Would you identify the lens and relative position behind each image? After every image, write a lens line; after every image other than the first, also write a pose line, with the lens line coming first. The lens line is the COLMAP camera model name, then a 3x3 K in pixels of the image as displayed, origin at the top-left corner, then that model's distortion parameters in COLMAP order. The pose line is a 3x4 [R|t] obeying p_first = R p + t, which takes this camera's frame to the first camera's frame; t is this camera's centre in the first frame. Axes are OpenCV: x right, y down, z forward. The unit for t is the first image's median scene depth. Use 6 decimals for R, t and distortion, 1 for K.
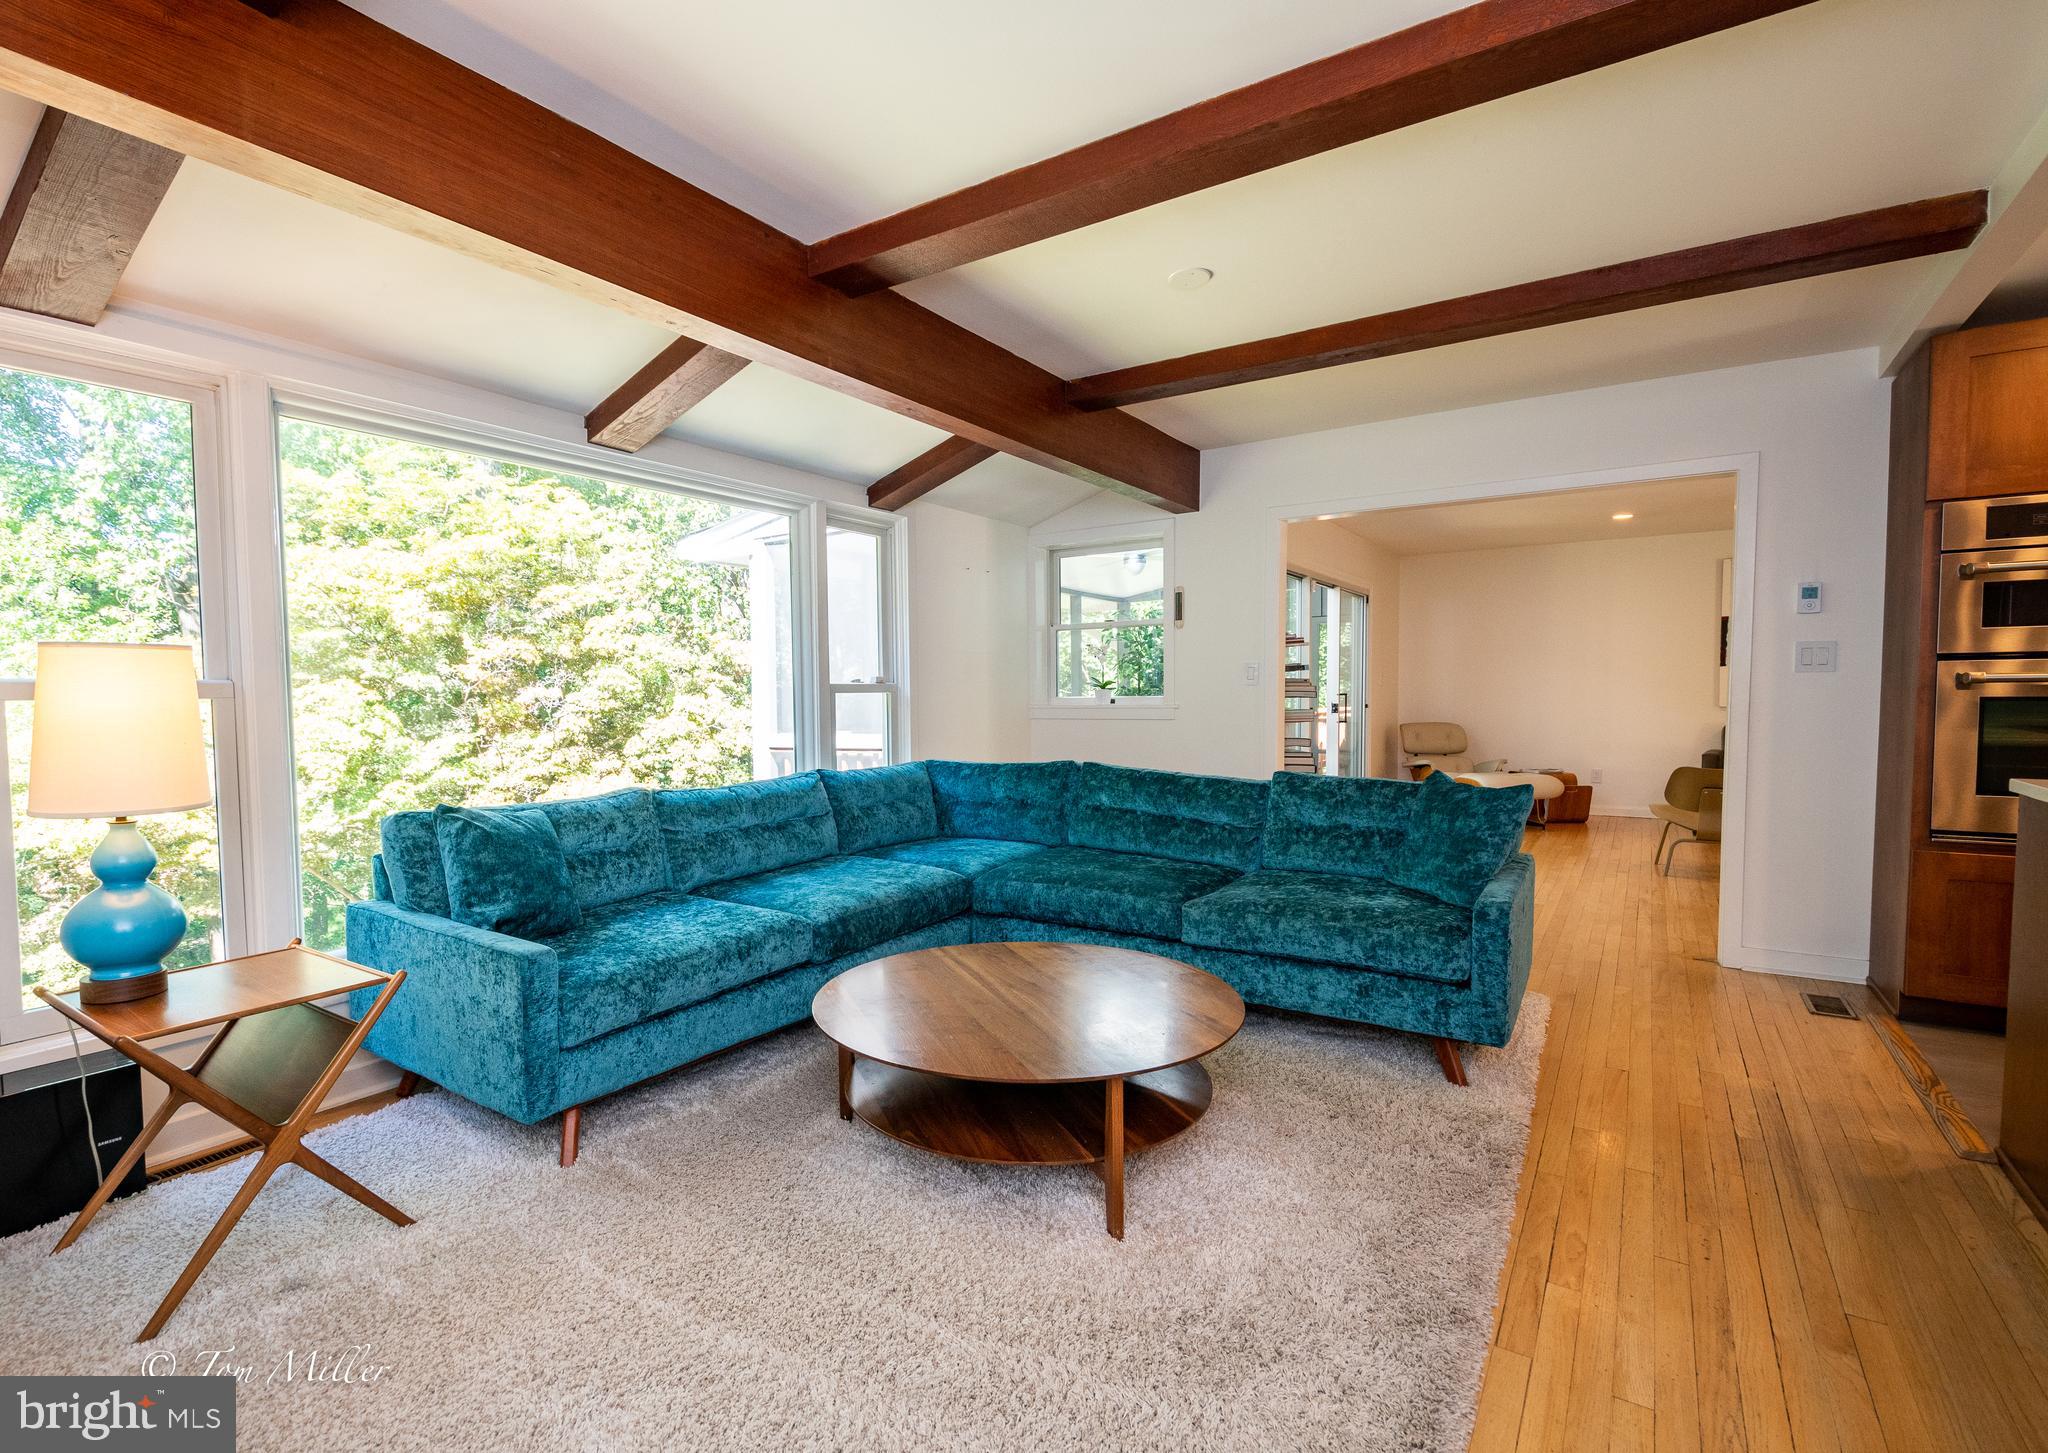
lens RADIAL K [[958.6, 0, 971.1], [0, 958.6, 725.2], [0, 0, 1]] dist [0.024000, 0.000116]
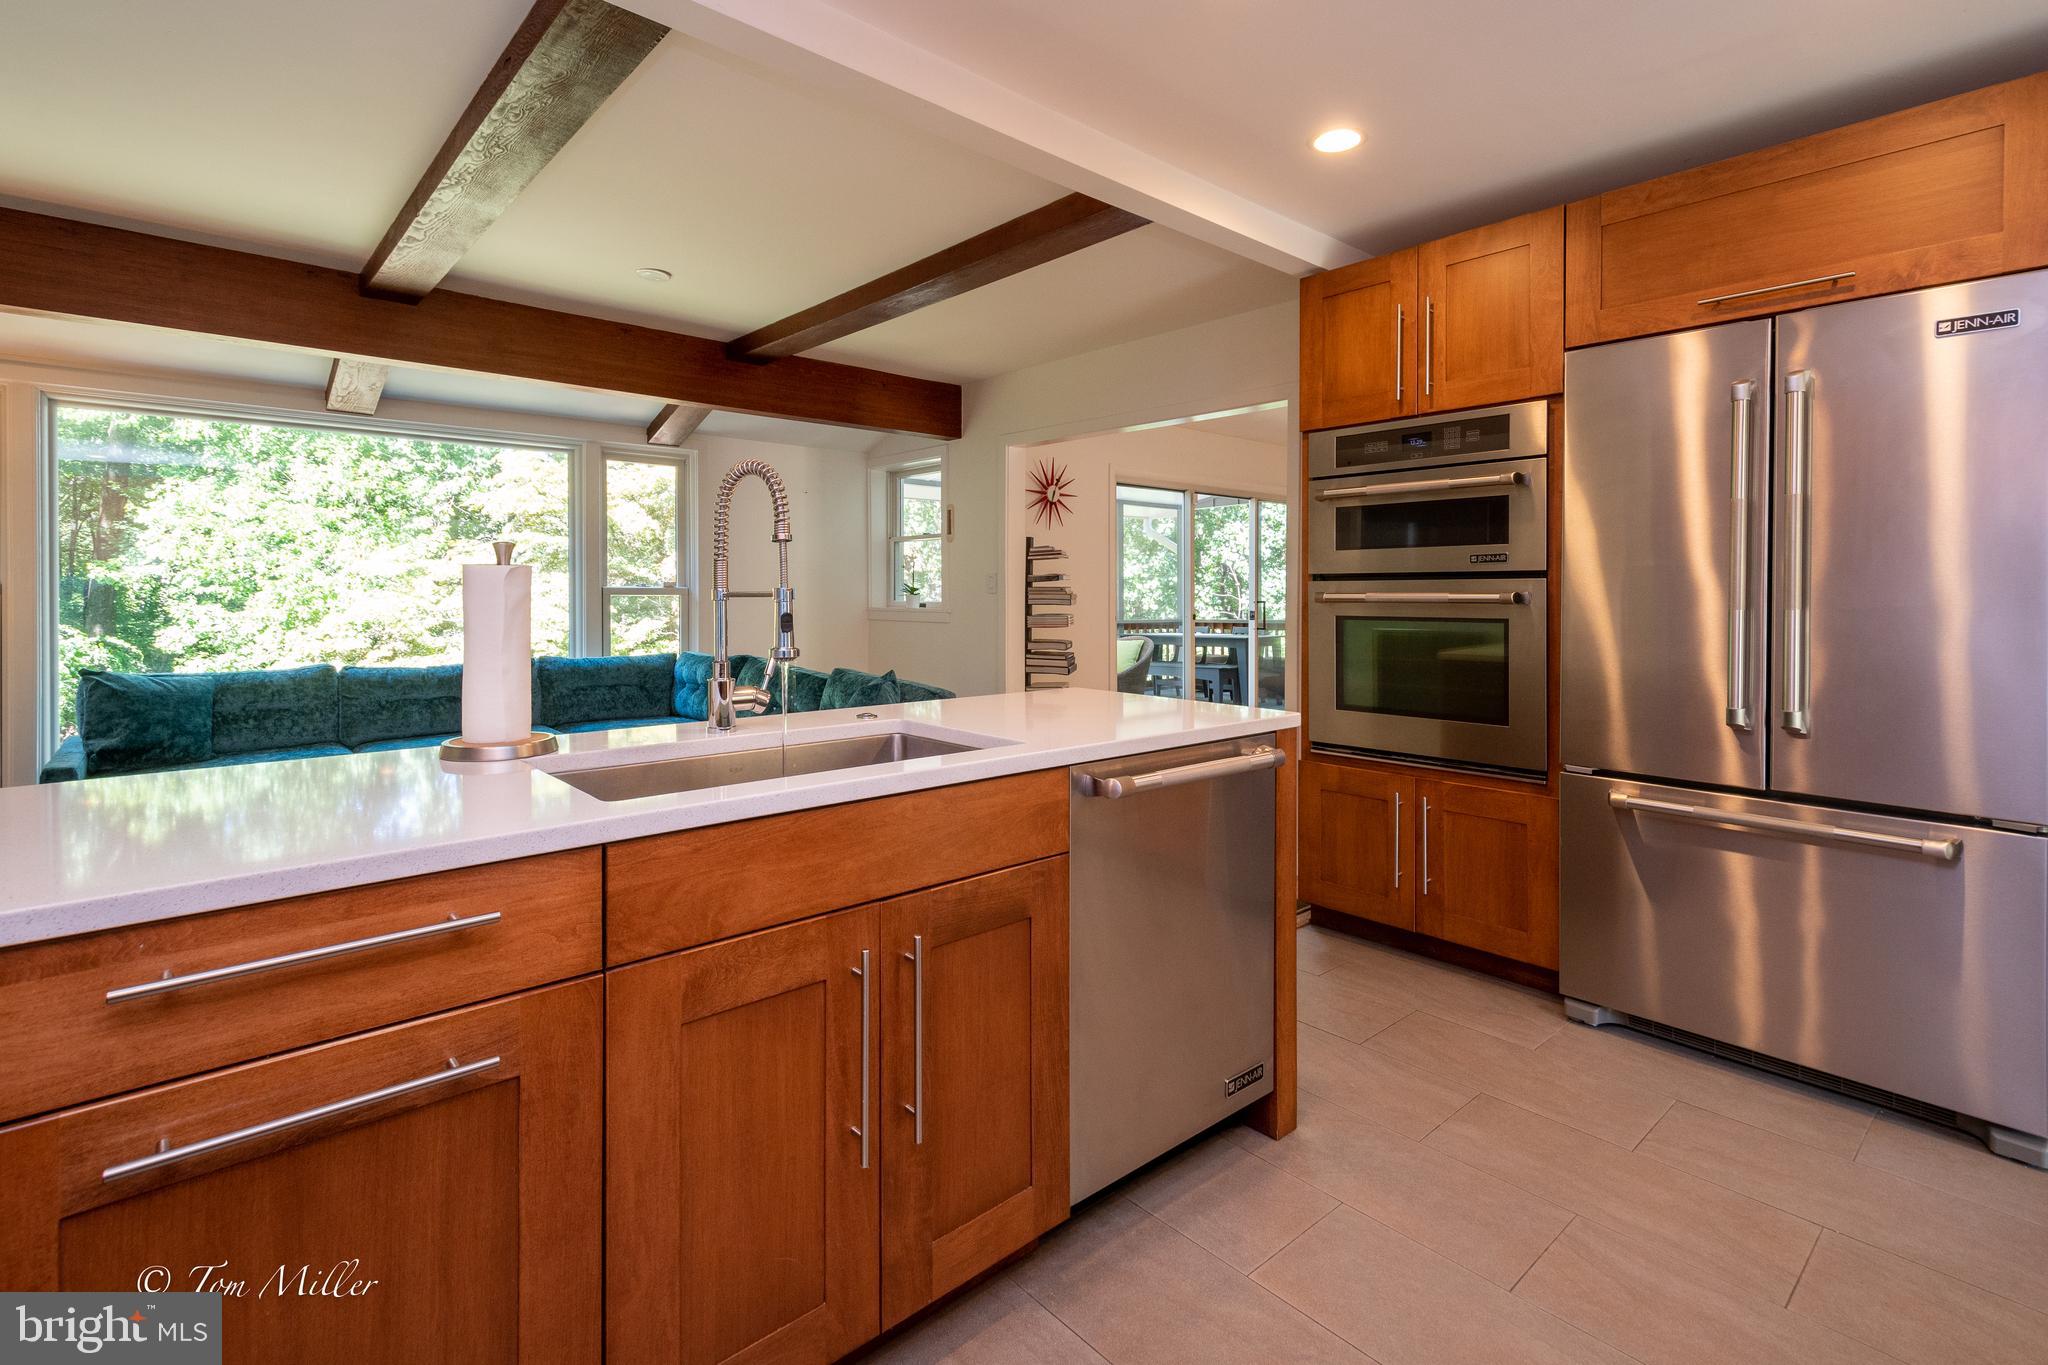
lens RADIAL K [[930.6, 0, 1020.7], [0, 930.6, 594.6], [0, 0, 1]] dist [0.000747, 0.000109]
pose [[0.972432, 0.012961, -0.232826, 0.763608], [-0.020342, 0.999363, -0.029330, -0.012839], [0.232298, 0.033257, 0.972076, -0.036149]]
